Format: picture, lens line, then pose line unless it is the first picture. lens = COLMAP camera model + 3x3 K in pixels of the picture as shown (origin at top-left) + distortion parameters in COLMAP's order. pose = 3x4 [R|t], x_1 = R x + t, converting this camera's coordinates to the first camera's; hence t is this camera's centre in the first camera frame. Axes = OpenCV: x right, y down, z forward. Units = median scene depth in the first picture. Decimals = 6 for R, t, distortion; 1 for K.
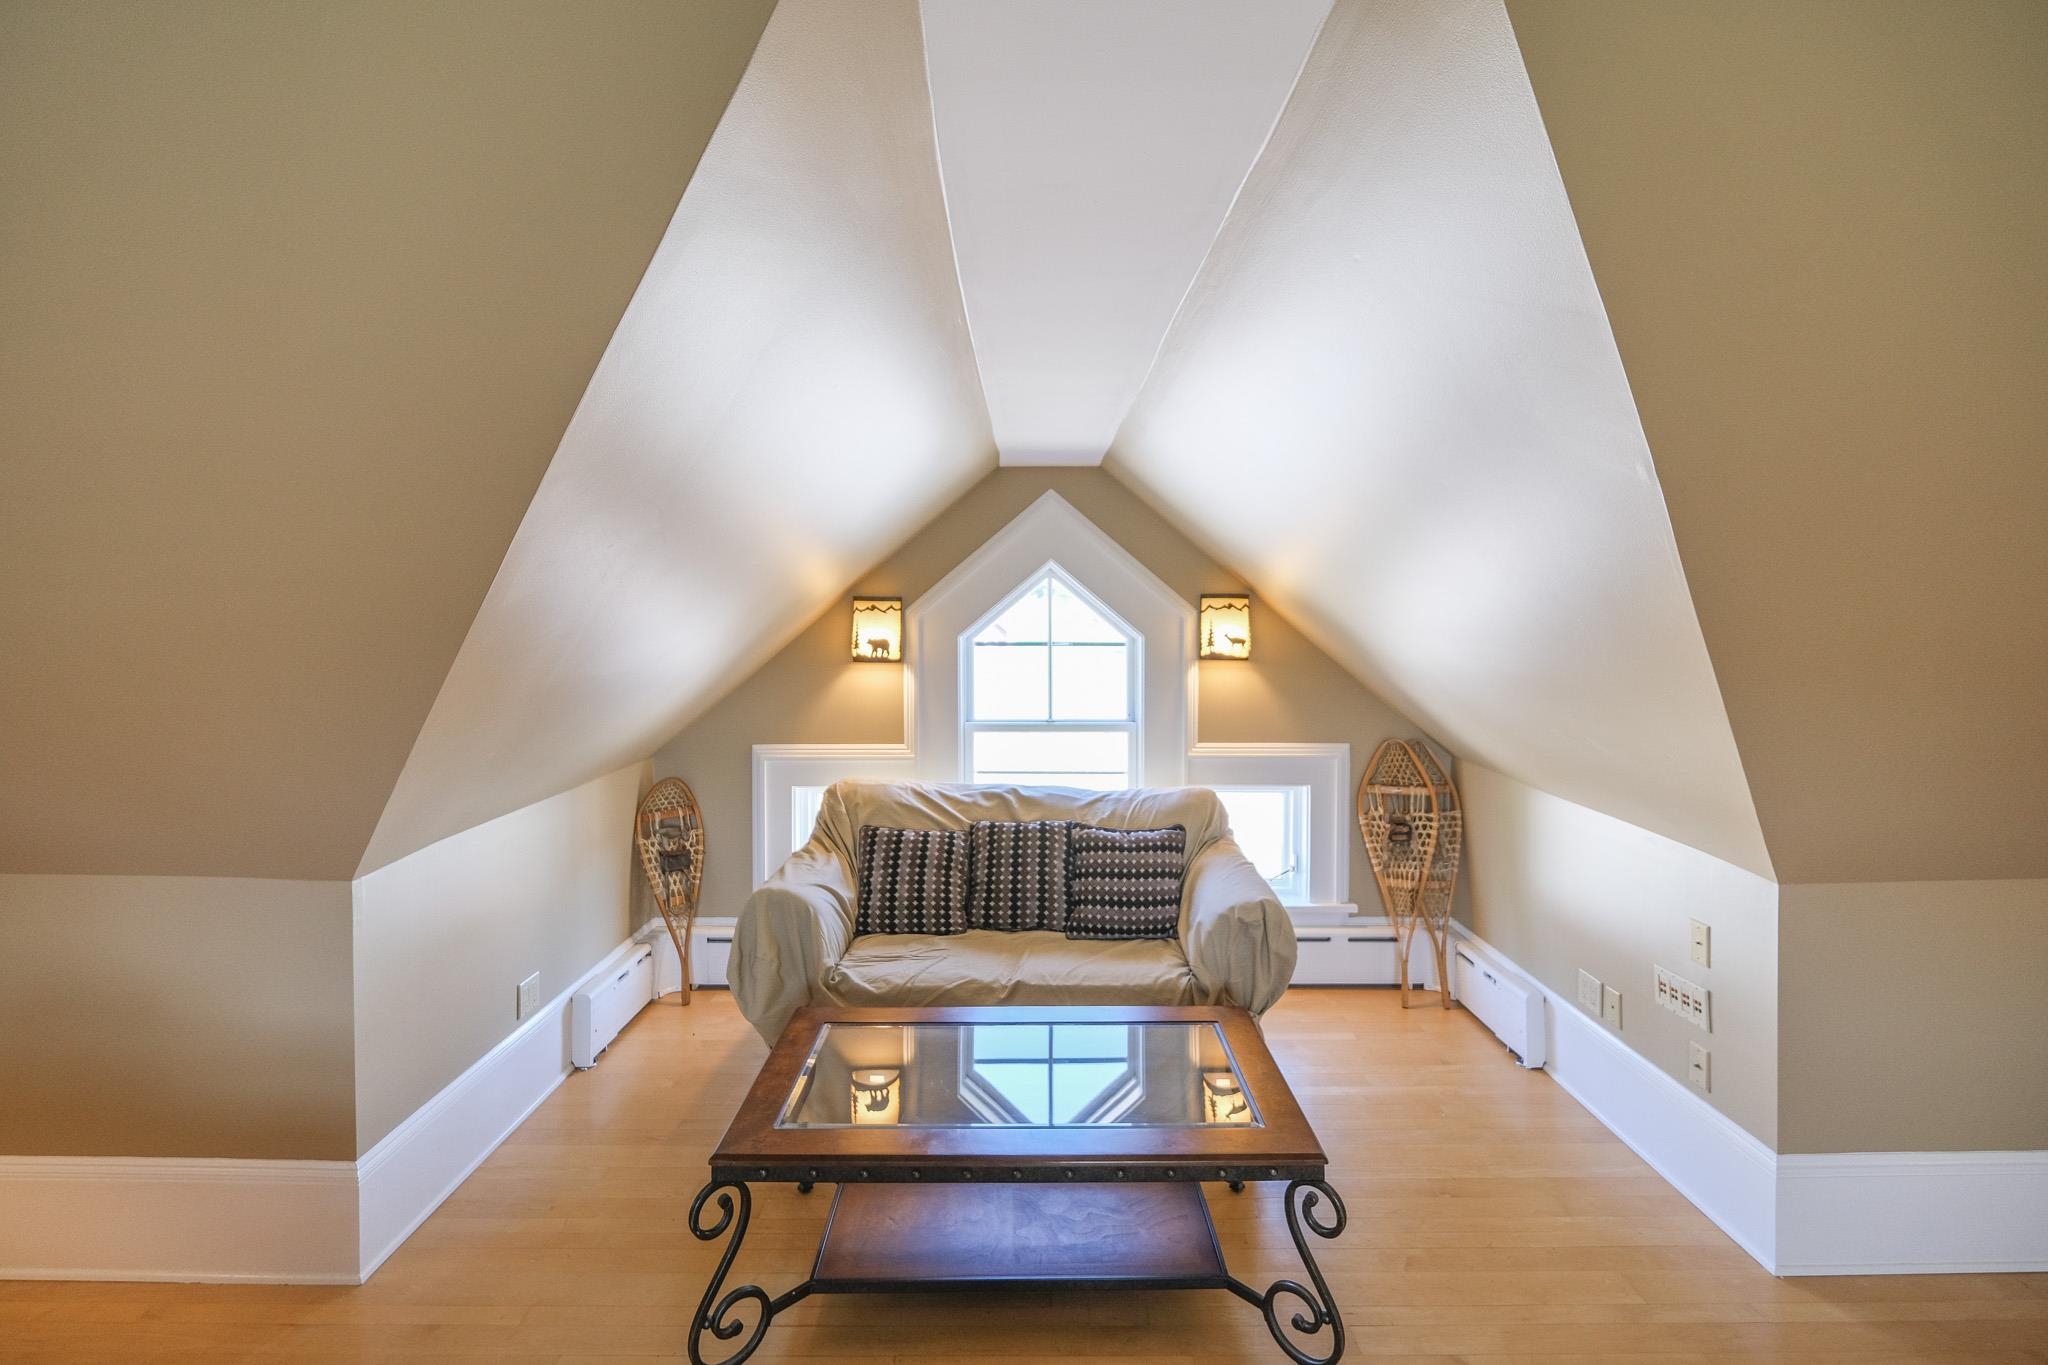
lens RADIAL K [[955.7, 0, 1018.7], [0, 955.7, 666.8], [0, 0, 1]] dist [-0.002325, -0.000329]
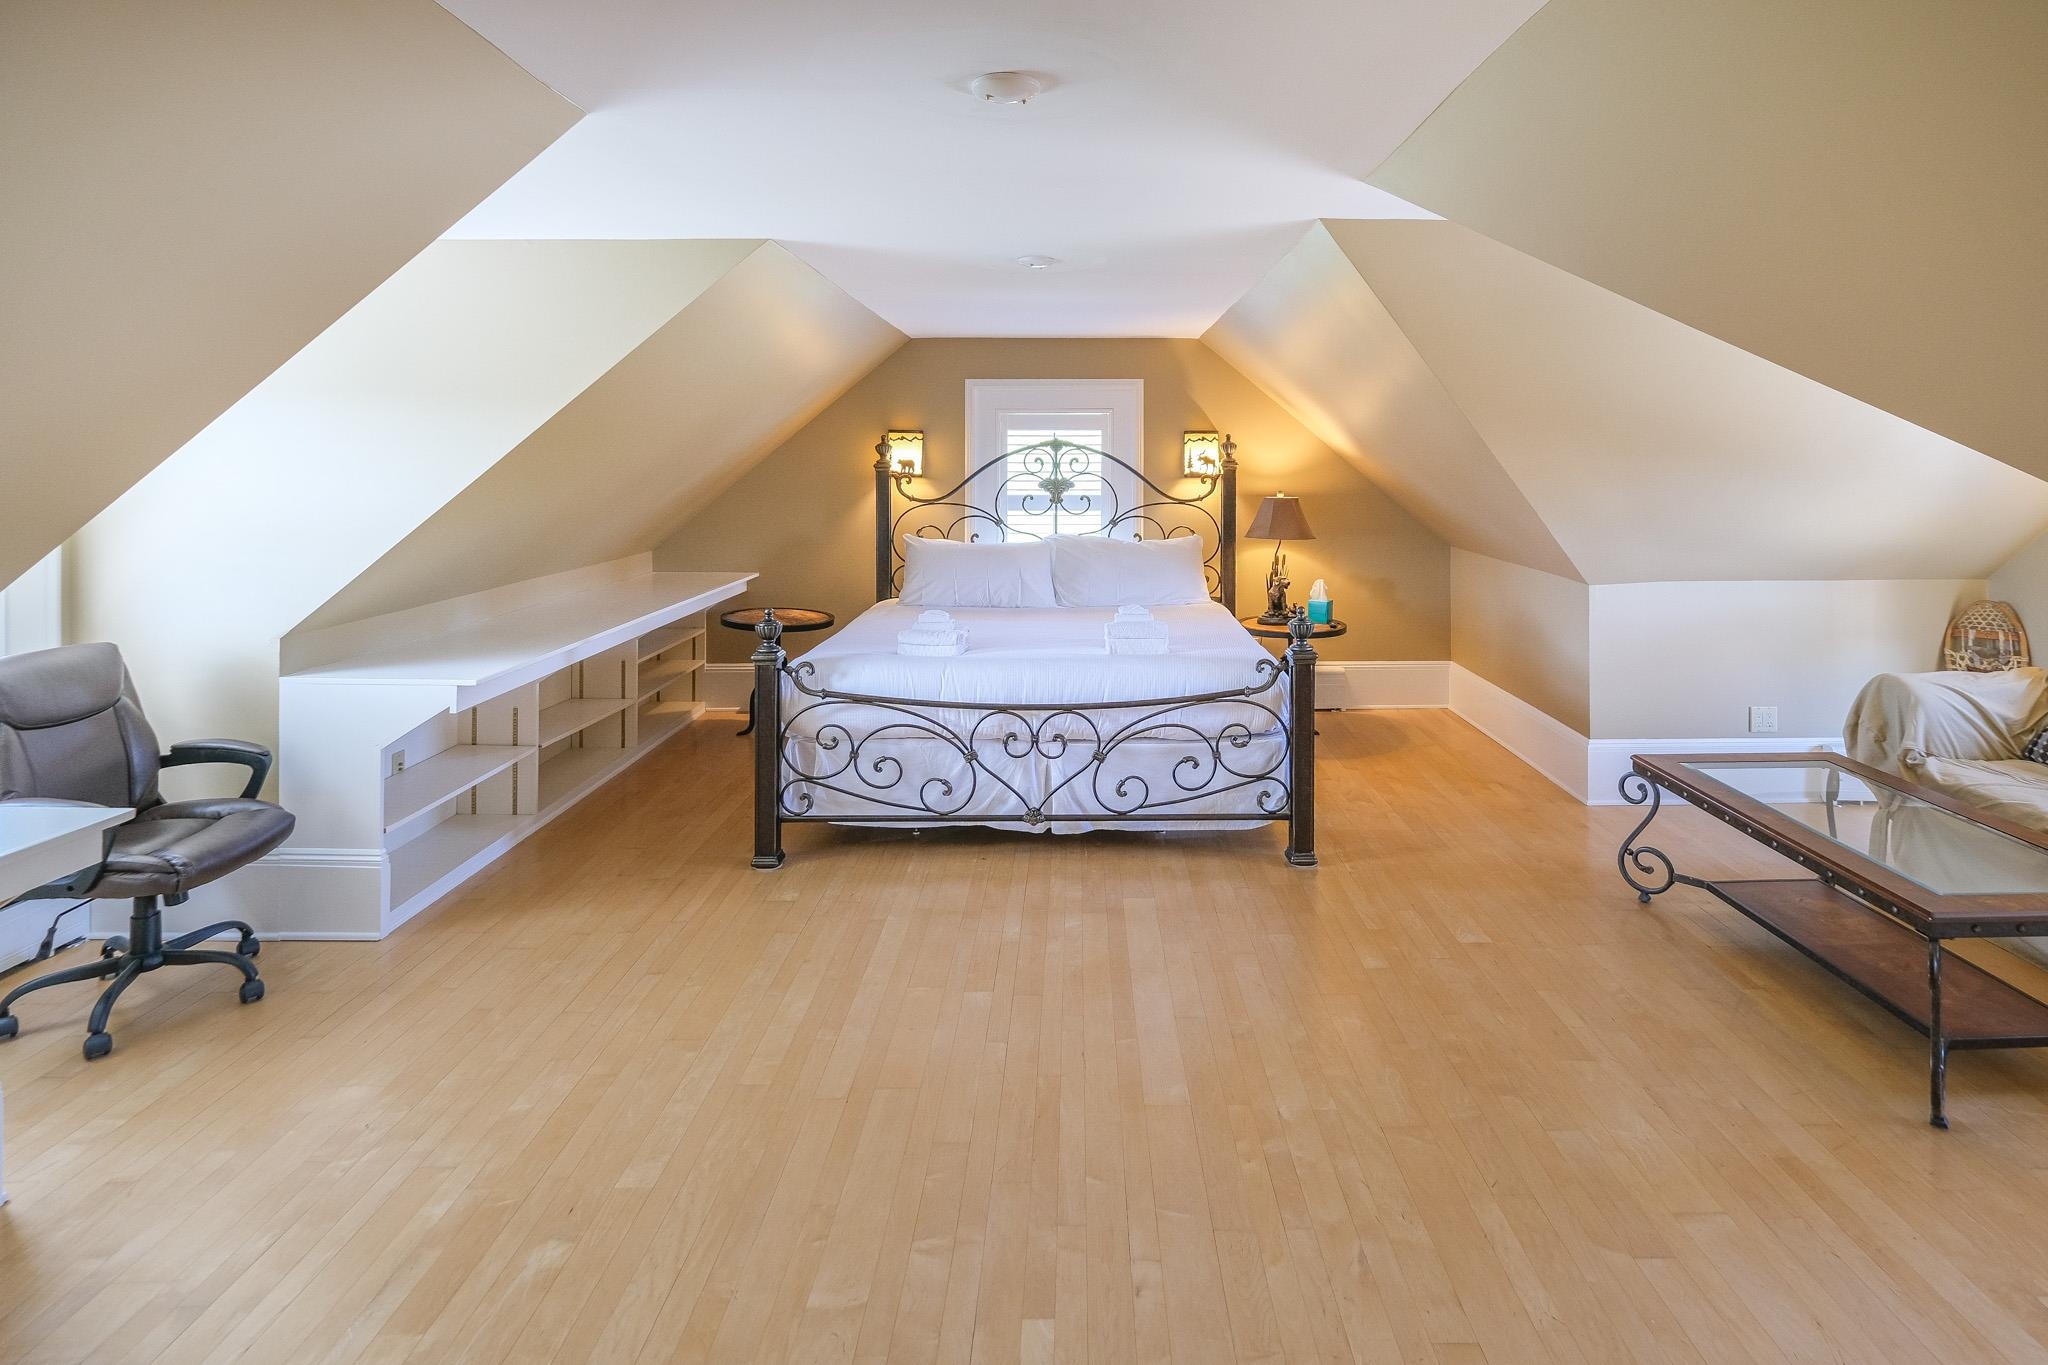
lens RADIAL K [[955.7, 0, 1018.7], [0, 955.7, 666.8], [0, 0, 1]] dist [-0.002325, -0.000329]
pose [[-0.049340, 0.213902, -0.975608, 0.883097], [-0.040878, 0.975547, 0.215956, 0.000663], [0.997945, 0.050537, -0.039389, -0.064414]]
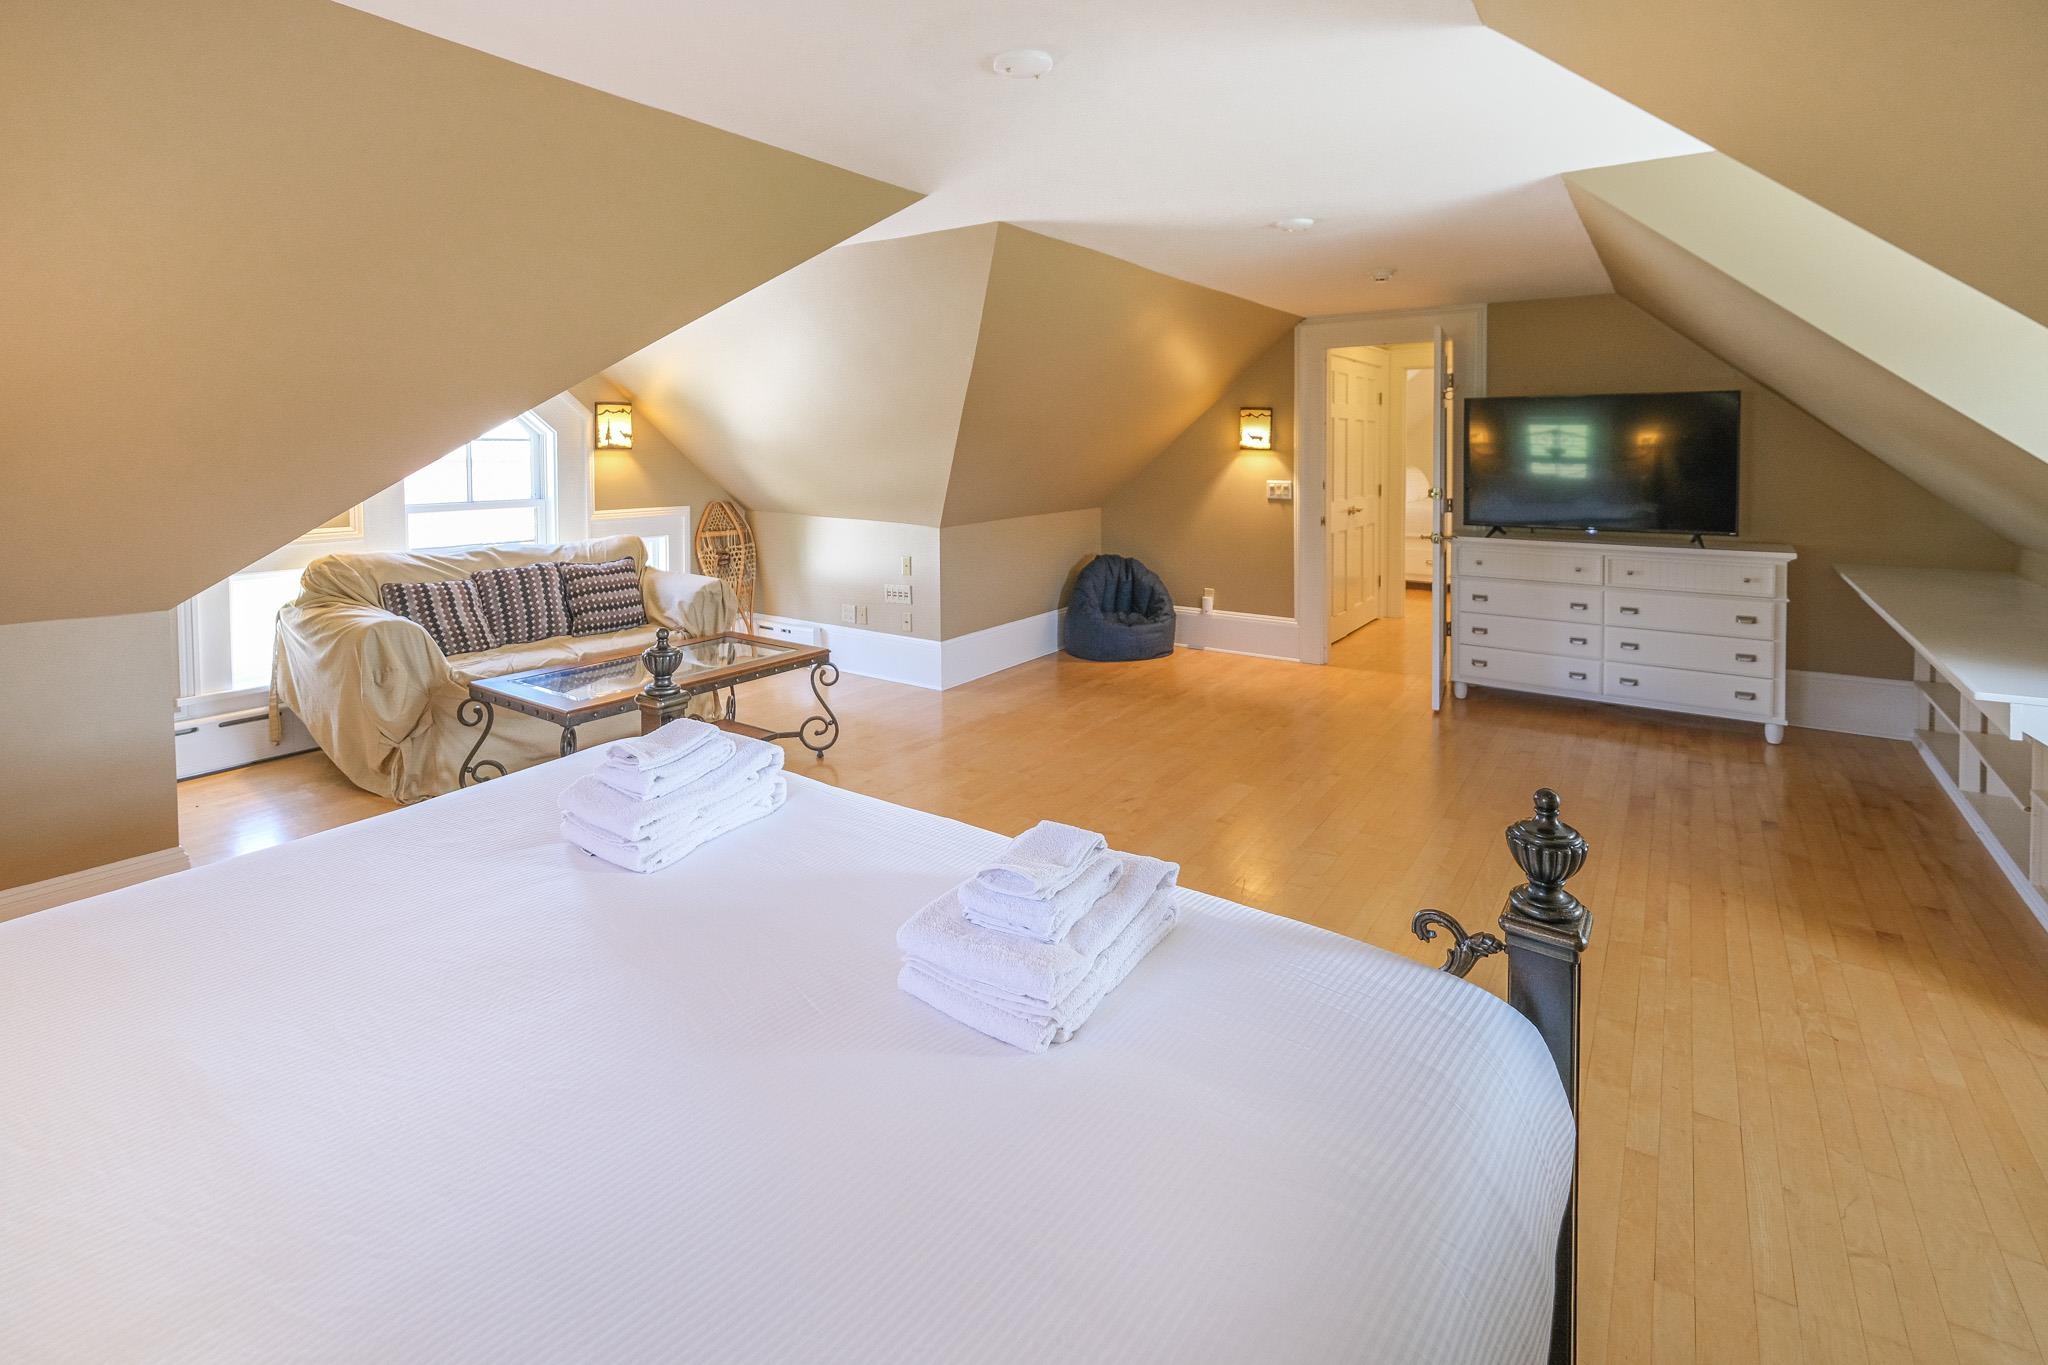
lens RADIAL K [[955.7, 0, 1018.7], [0, 955.7, 666.8], [0, 0, 1]] dist [-0.002325, -0.000329]
pose [[0.585424, -0.178240, 0.790891, -0.707928], [0.039596, 0.980655, 0.191697, 0.070042], [-0.809759, -0.080908, 0.581157, -0.410765]]
